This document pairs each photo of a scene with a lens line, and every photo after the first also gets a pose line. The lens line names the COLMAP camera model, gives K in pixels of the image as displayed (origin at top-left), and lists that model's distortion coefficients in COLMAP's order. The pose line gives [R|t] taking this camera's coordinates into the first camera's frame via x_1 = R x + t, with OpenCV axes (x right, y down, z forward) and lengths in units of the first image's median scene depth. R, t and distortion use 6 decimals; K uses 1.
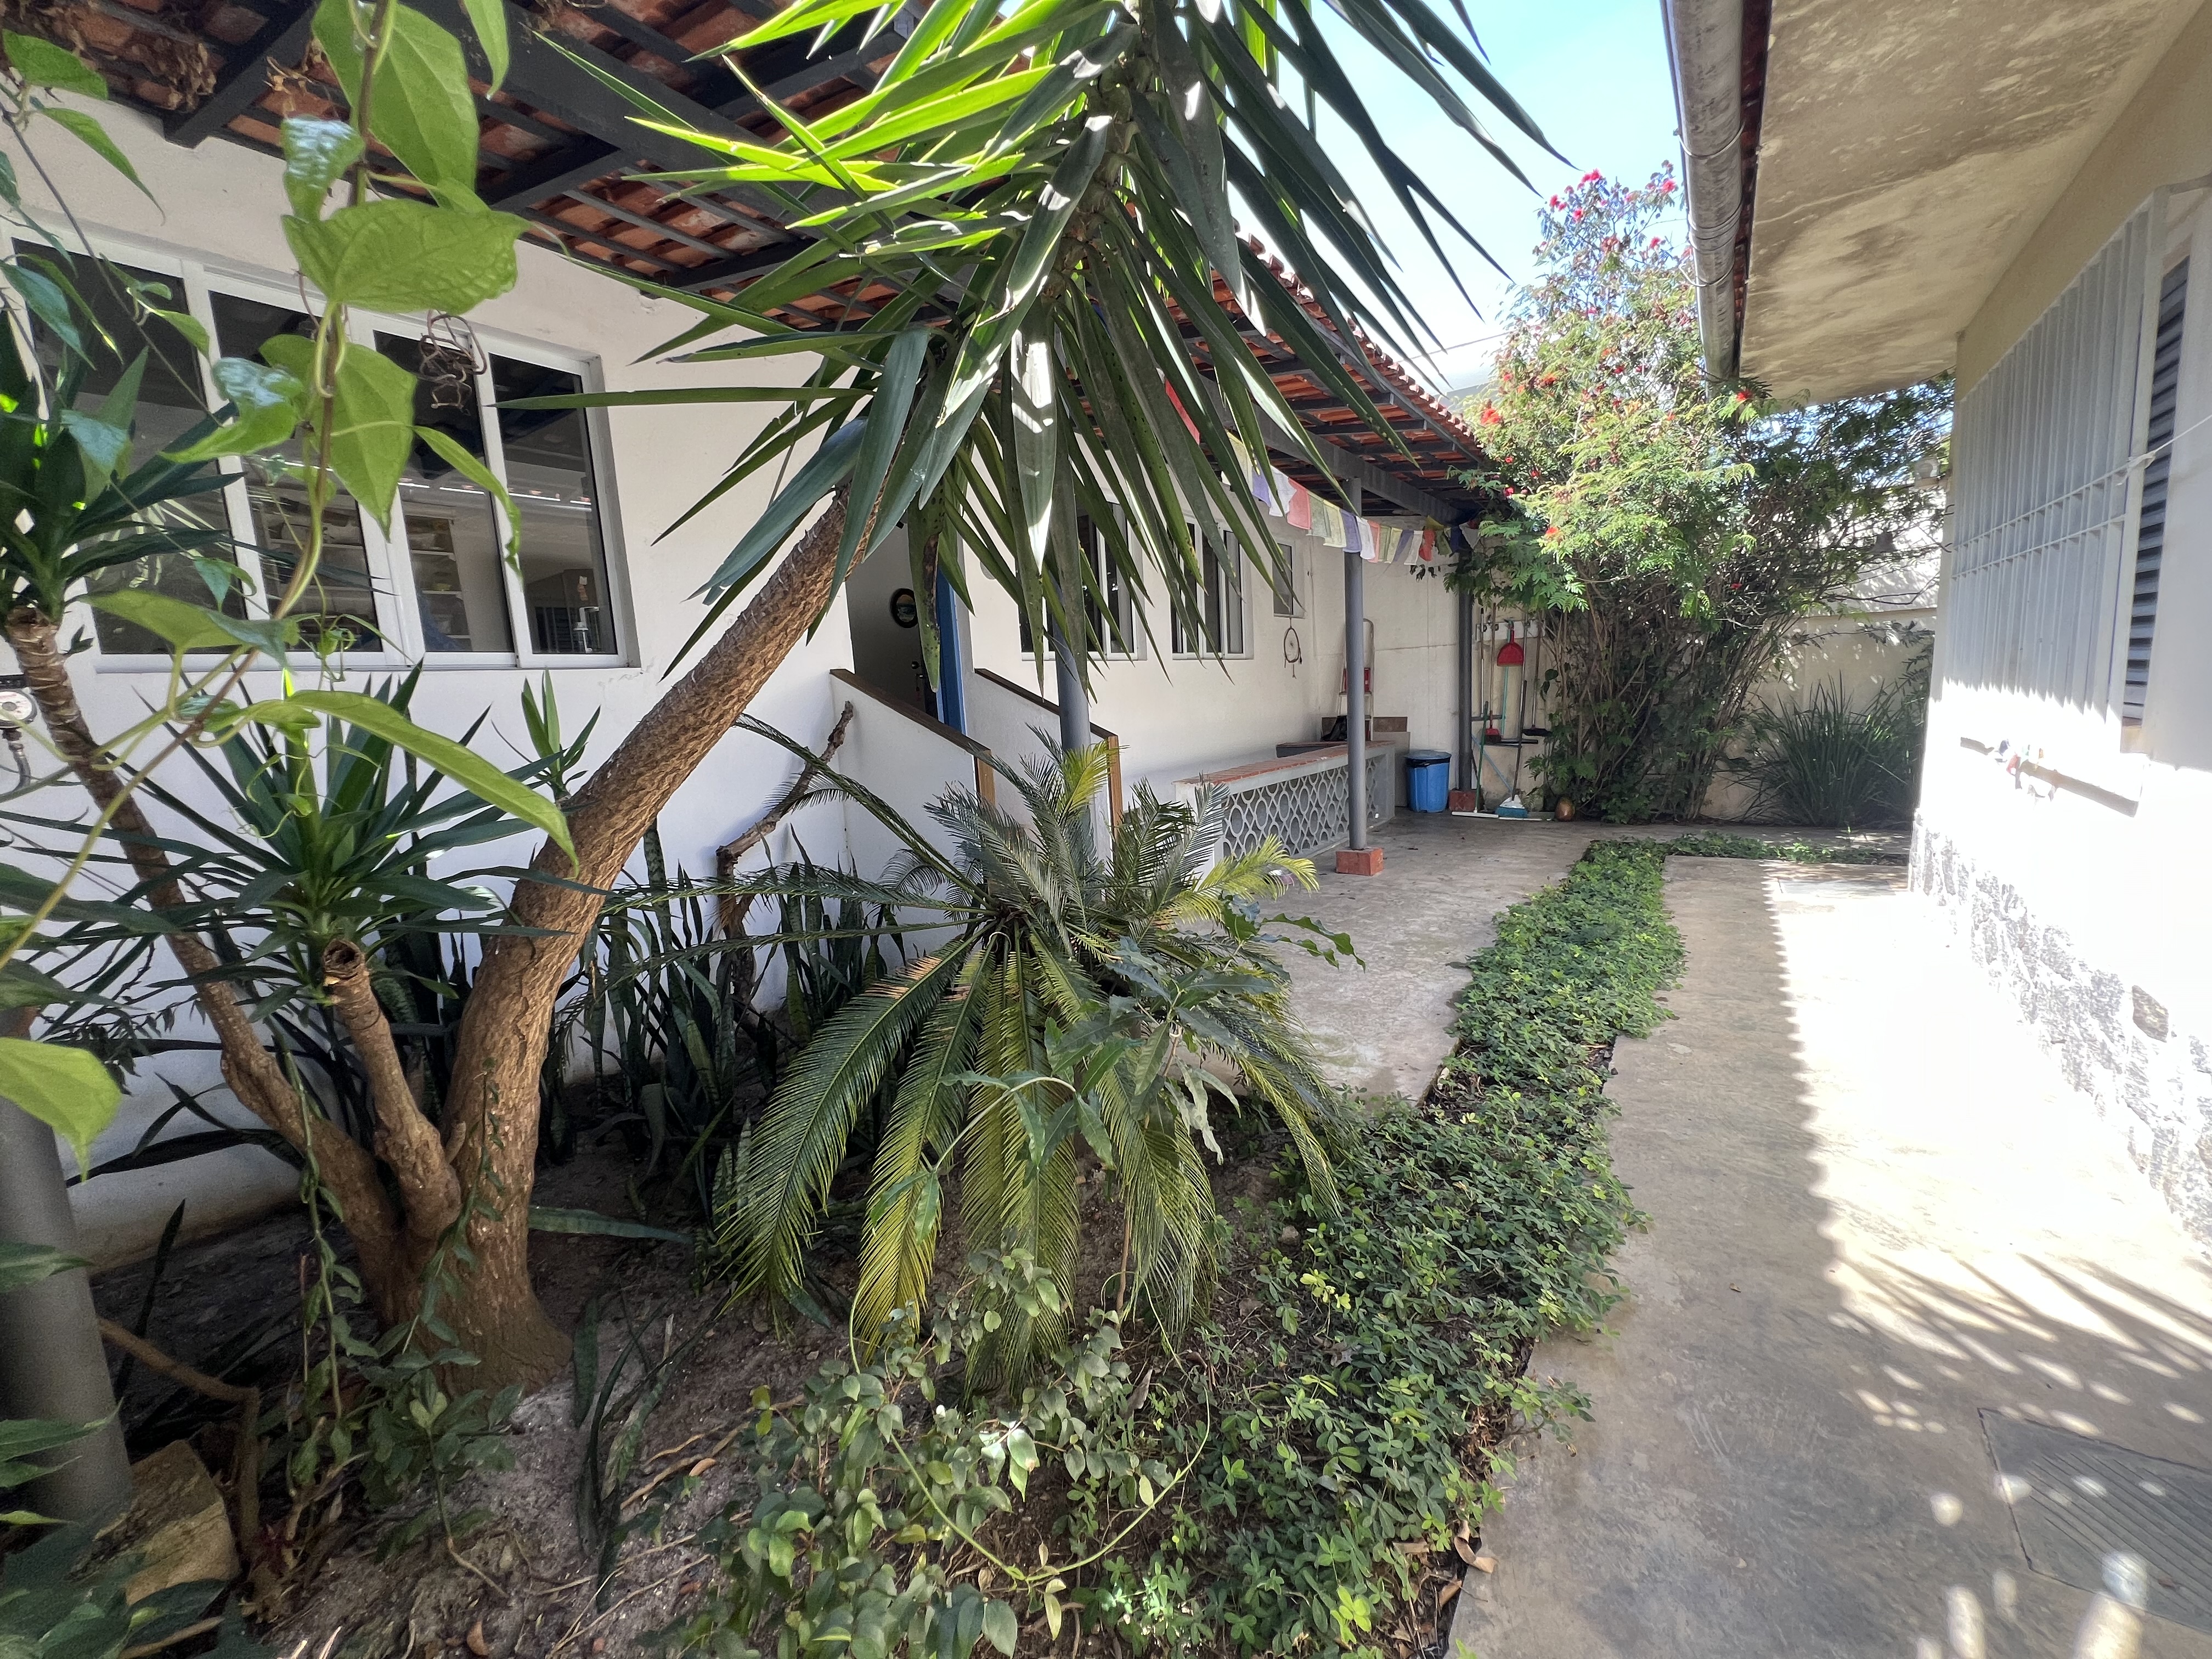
lens RADIAL K [[884.5, 0, 1103.6], [0, 884.5, 830.6], [0, 0, 1]] dist [-0.003376, 0.000905]
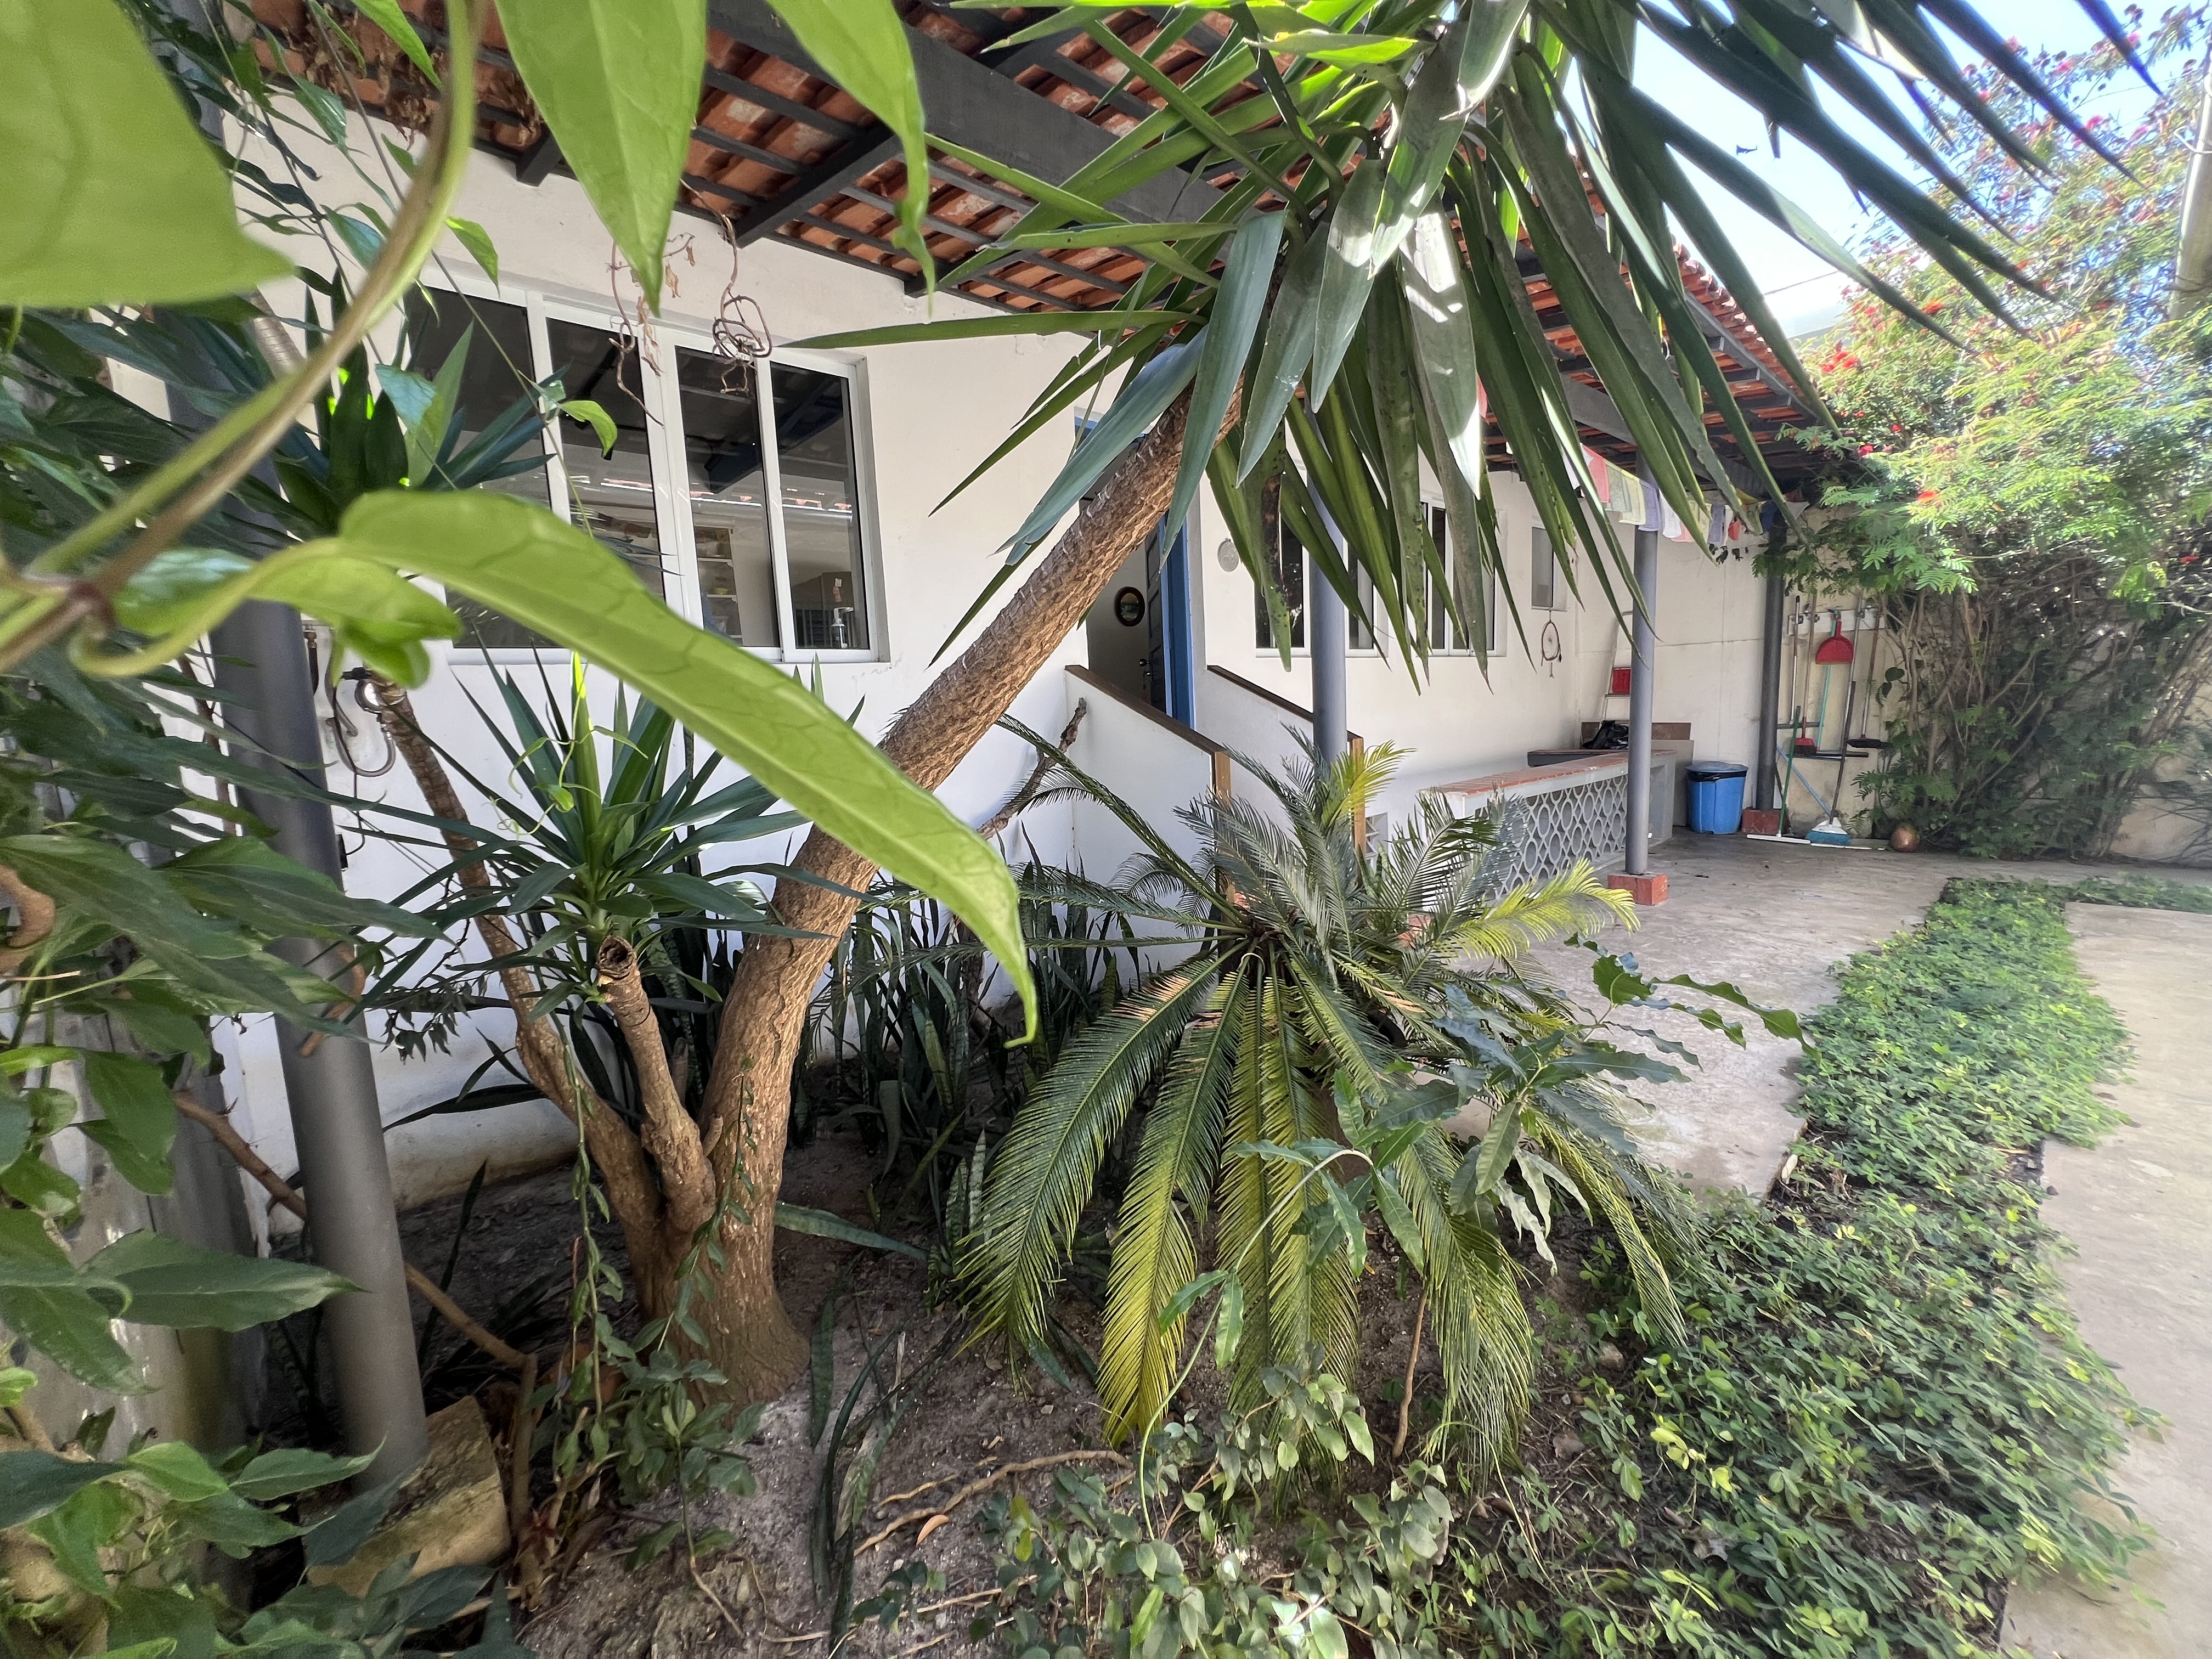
lens RADIAL K [[884.5, 0, 1105.3], [0, 884.5, 831.8], [0, 0, 1]] dist [-0.003376, 0.000905]
pose [[0.974149, 0.041057, -0.222143, -0.081532], [-0.041142, 0.999144, 0.004246, -0.007335], [0.222127, 0.005004, 0.975005, 0.106456]]
